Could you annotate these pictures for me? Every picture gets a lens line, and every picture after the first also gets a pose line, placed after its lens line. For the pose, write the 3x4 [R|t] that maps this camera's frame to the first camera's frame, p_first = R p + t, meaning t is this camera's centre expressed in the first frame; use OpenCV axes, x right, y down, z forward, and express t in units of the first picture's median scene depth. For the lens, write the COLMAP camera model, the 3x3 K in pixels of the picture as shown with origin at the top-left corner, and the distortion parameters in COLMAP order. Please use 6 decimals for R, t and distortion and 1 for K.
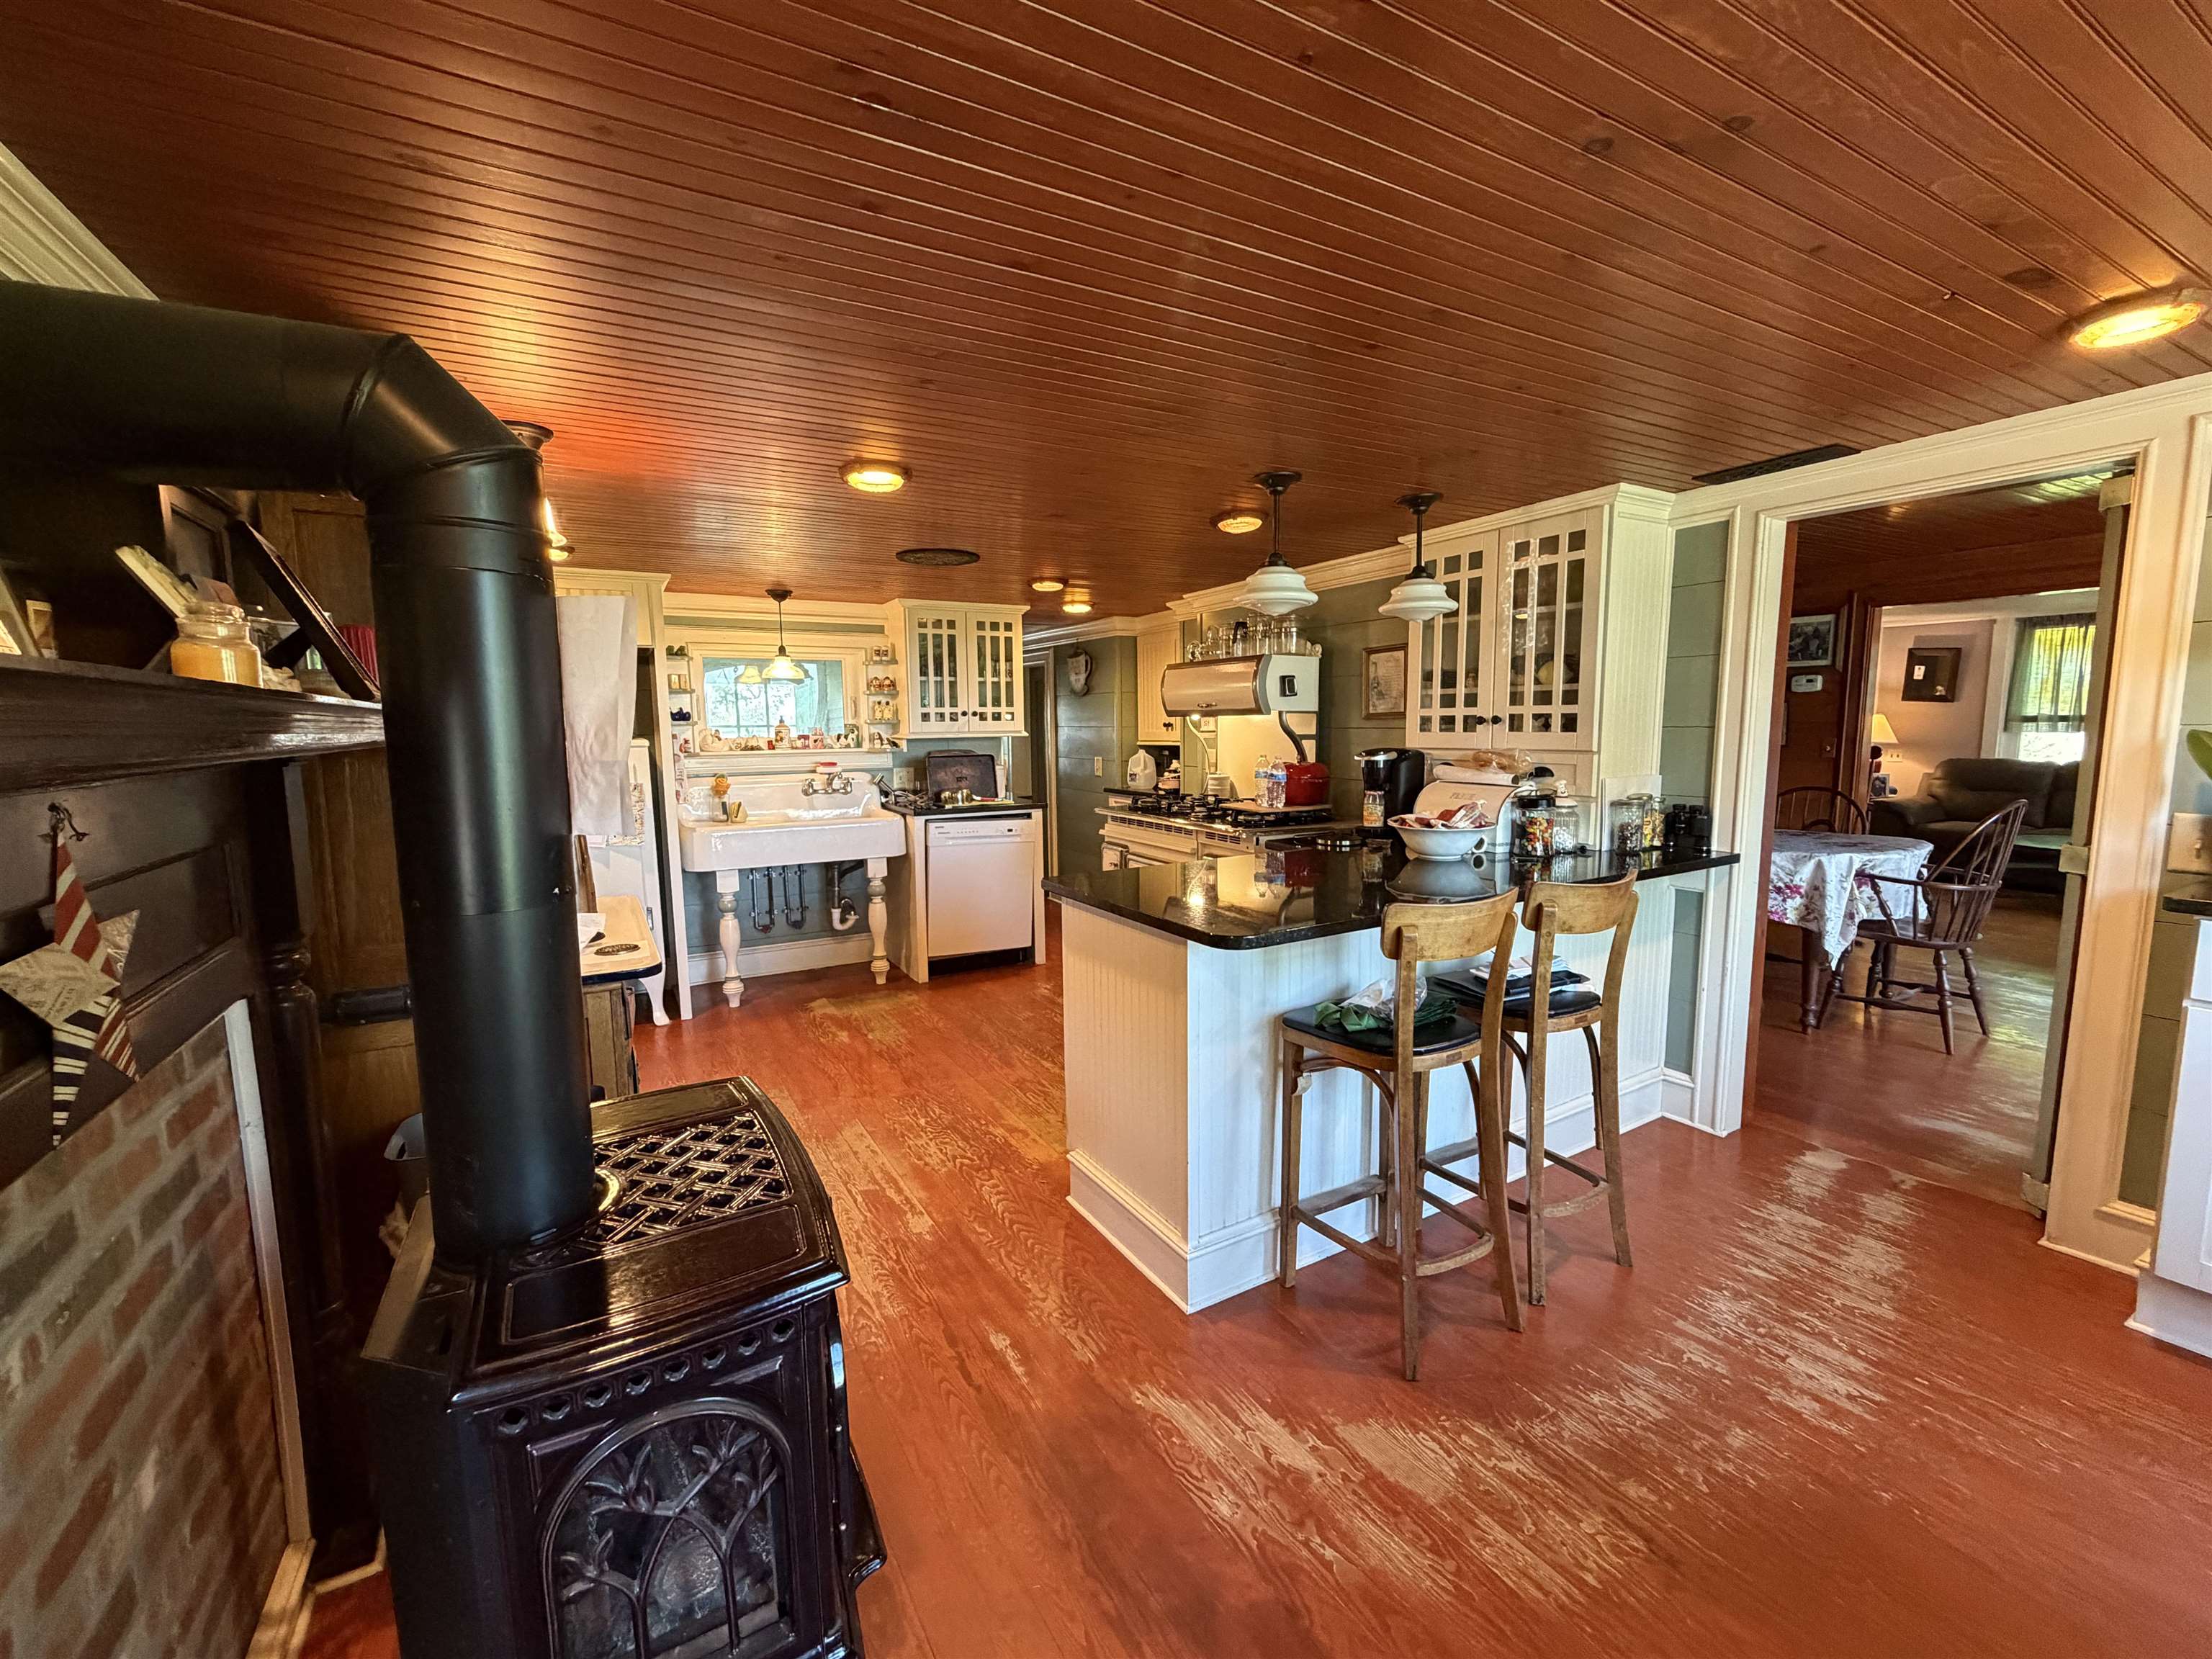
lens RADIAL K [[910.7, 0, 1104.6], [0, 910.7, 831.0], [0, 0, 1]] dist [-0.001902, 0.001379]
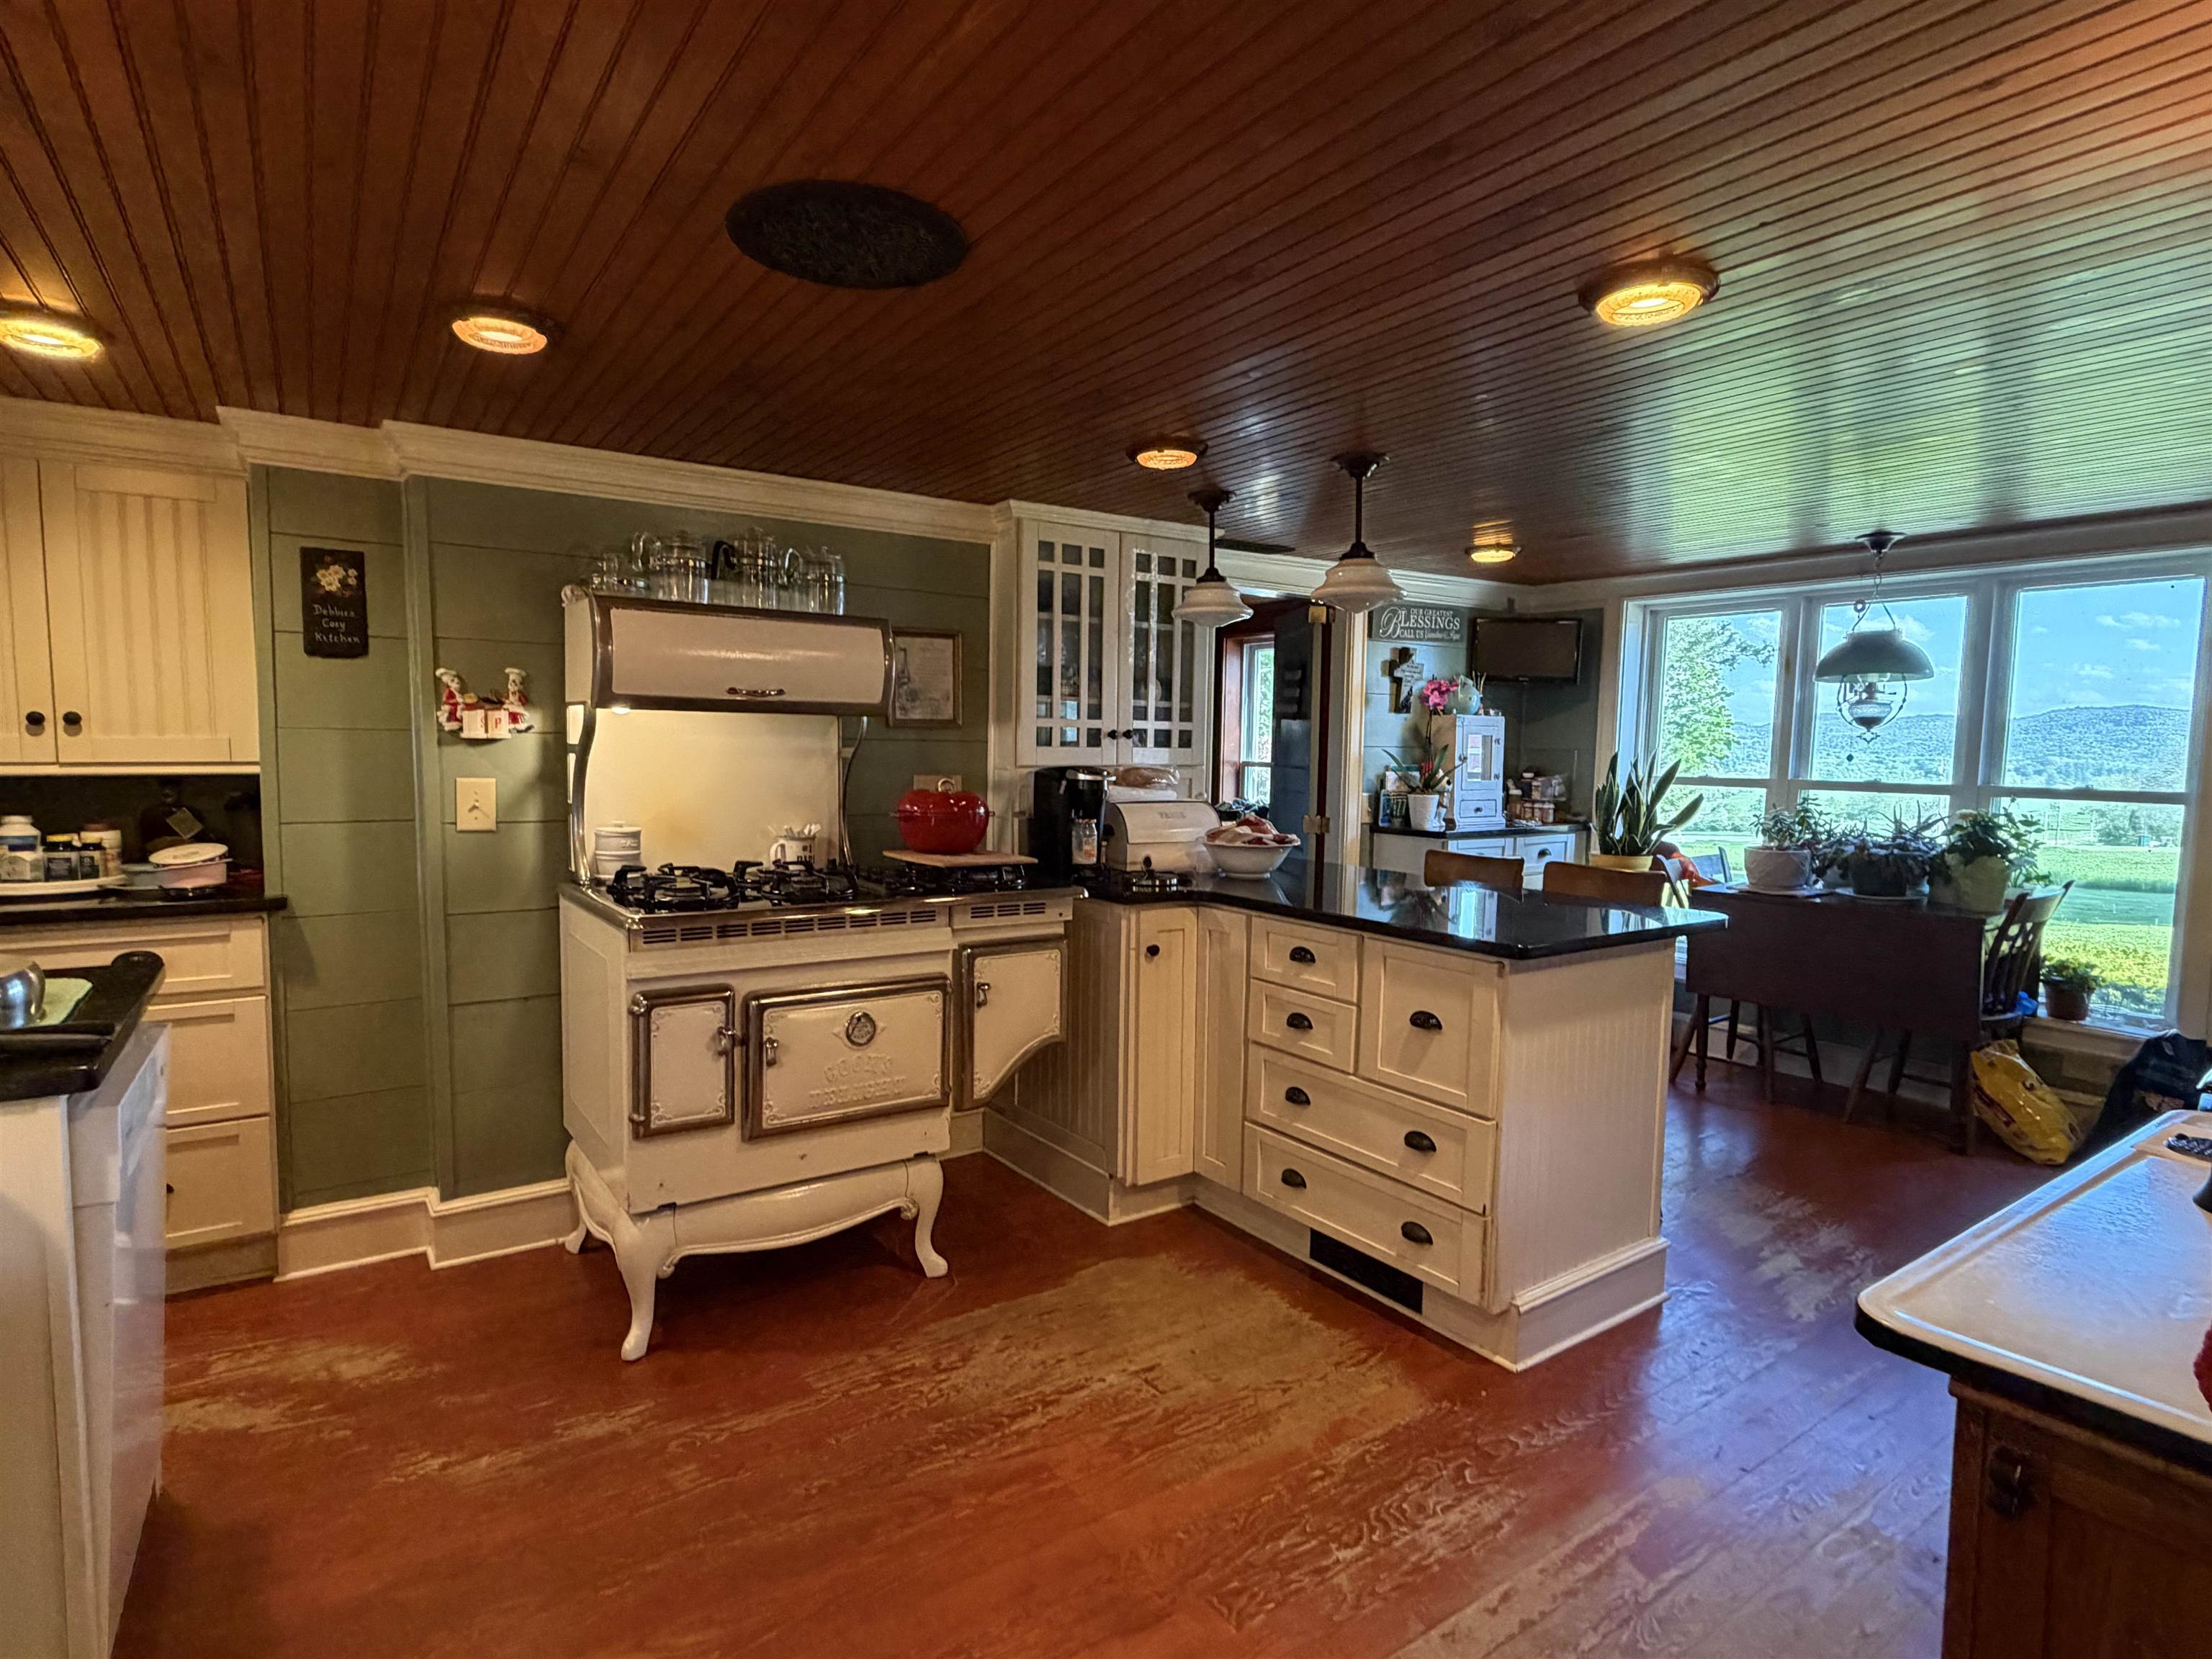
lens RADIAL K [[1151.9, 0, 1116.8], [0, 1151.9, 829.8], [0, 0, 1]] dist [0.002498, 0.001519]
pose [[-0.089097, -0.063679, 0.993985, -0.574377], [0.103383, 0.991973, 0.072816, -0.084754], [-0.990643, 0.109249, -0.081798, 0.845920]]
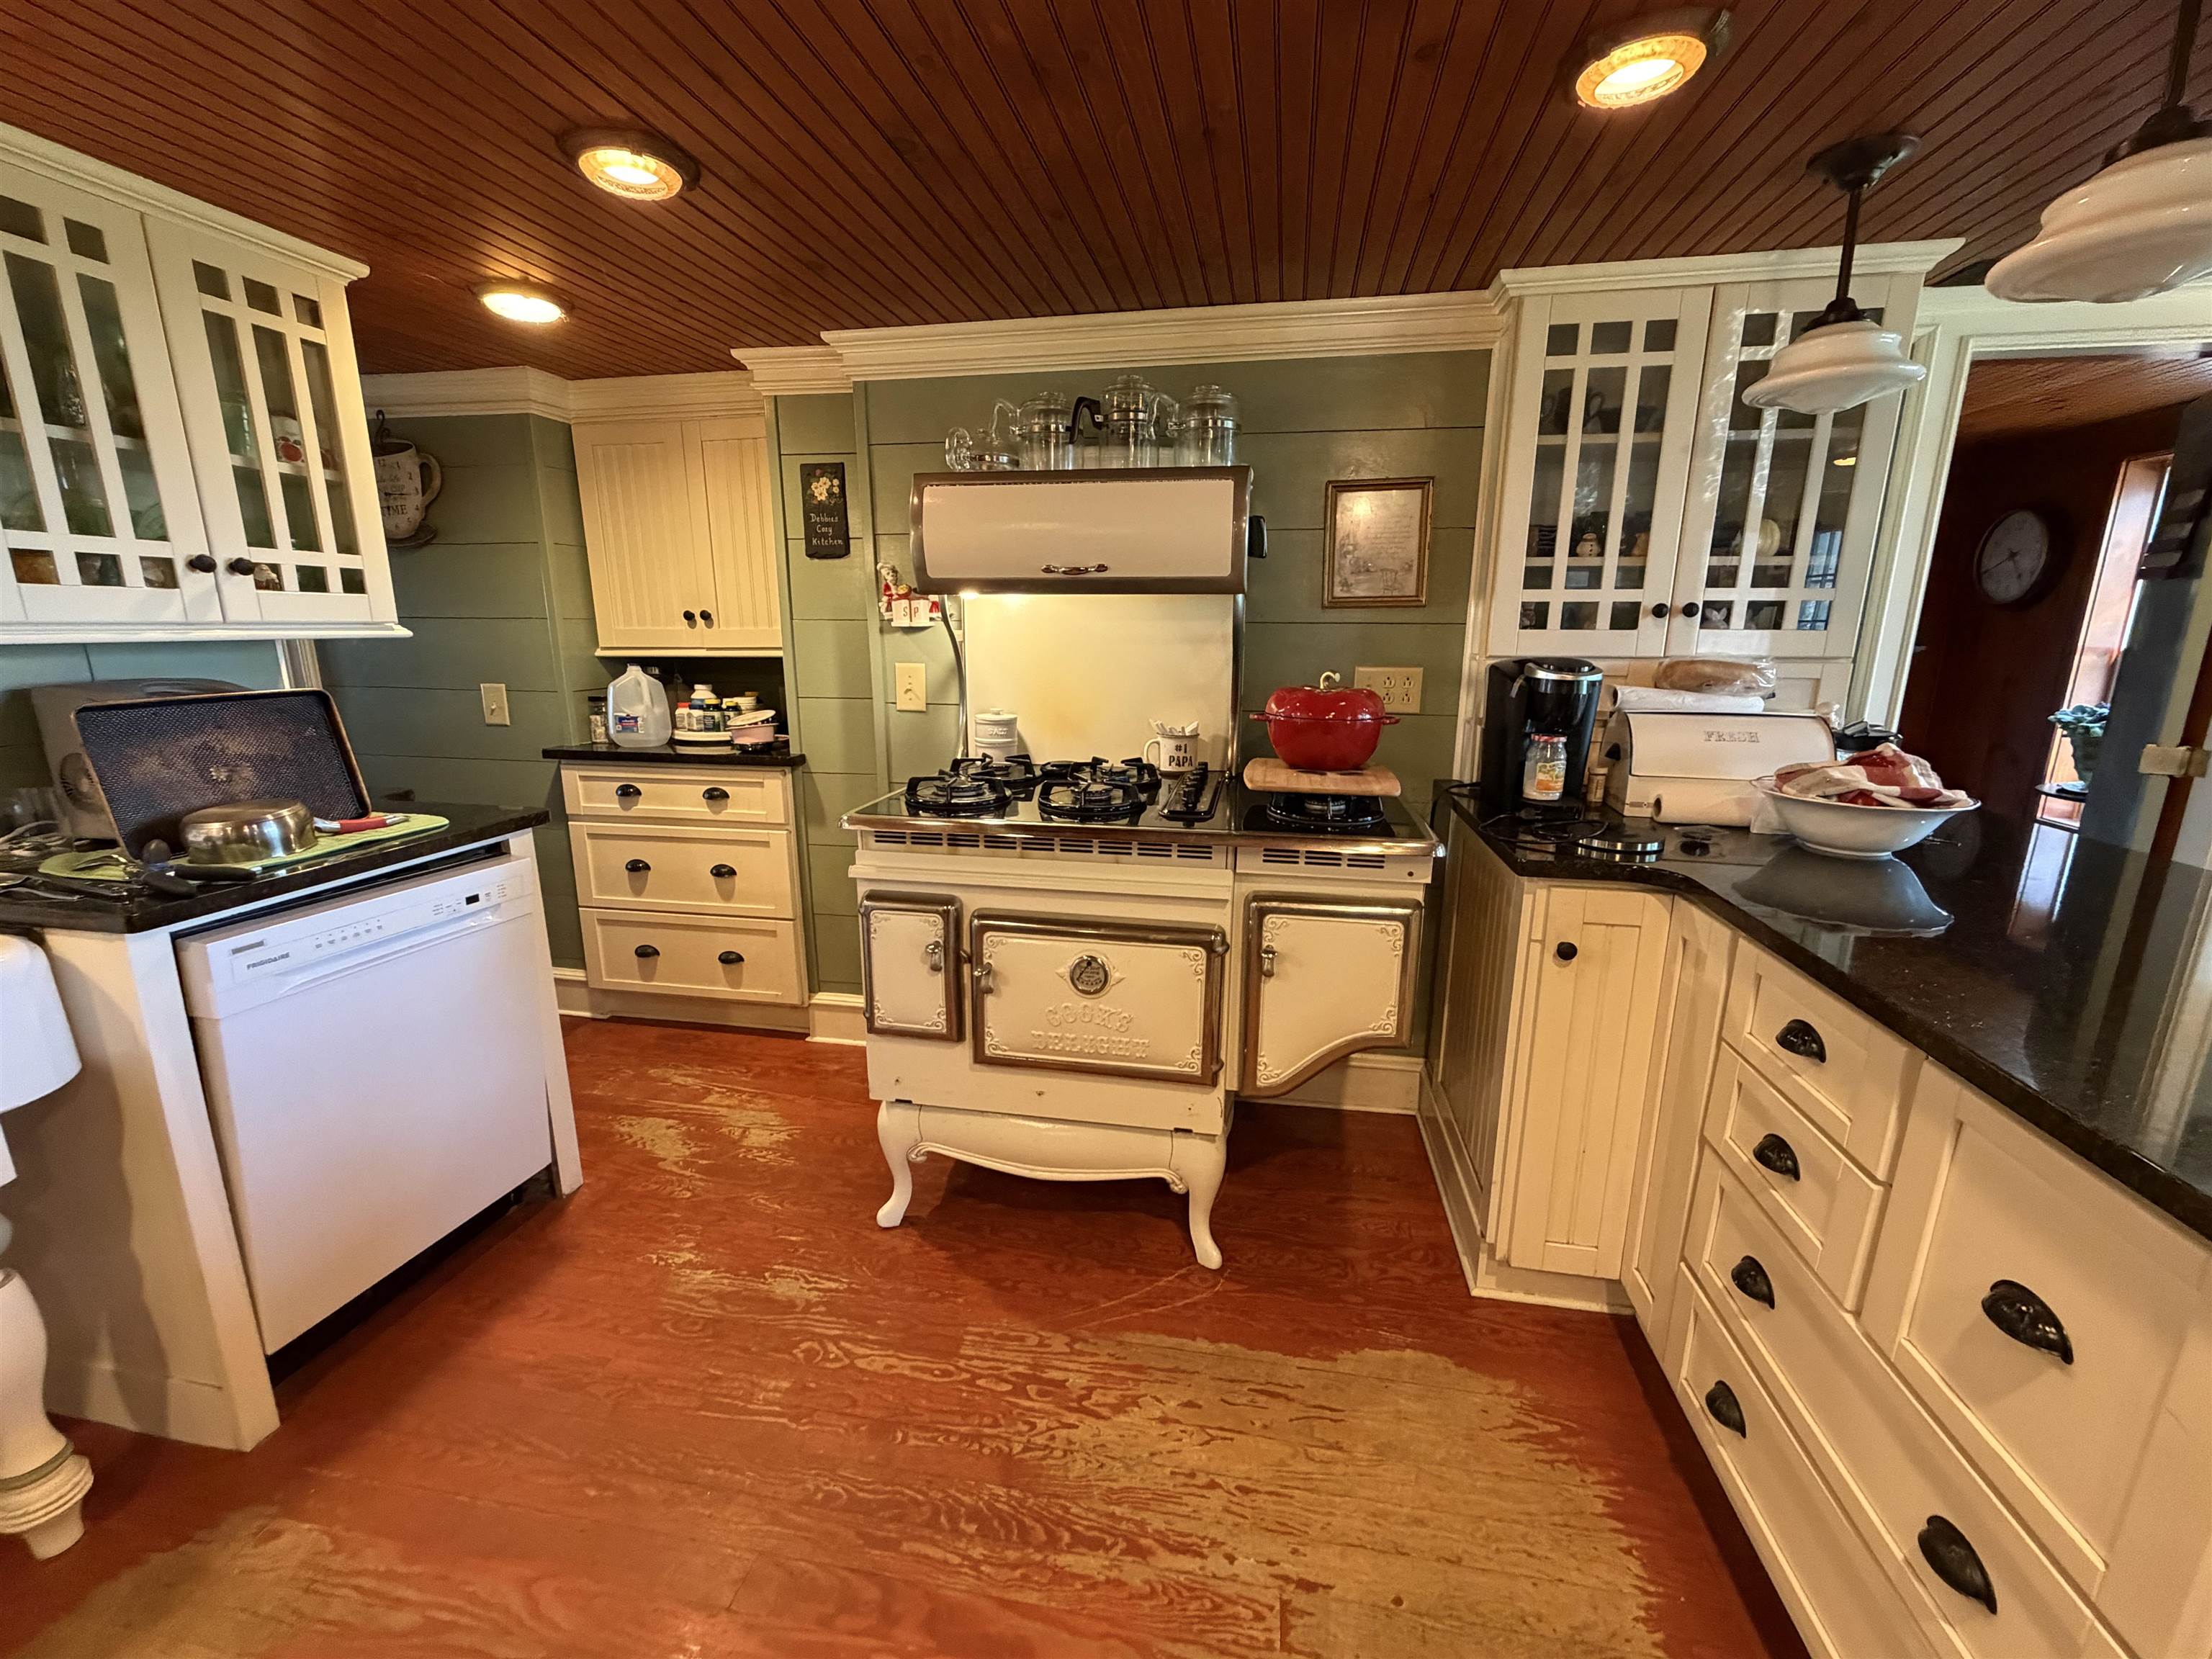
lens RADIAL K [[910.7, 0, 1110.0], [0, 910.7, 831.8], [0, 0, 1]] dist [-0.001902, 0.001379]
pose [[0.647544, -0.157748, 0.745522, -0.241180], [0.079695, 0.986993, 0.139620, -0.068201], [-0.757850, -0.030995, 0.651693, 0.668576]]
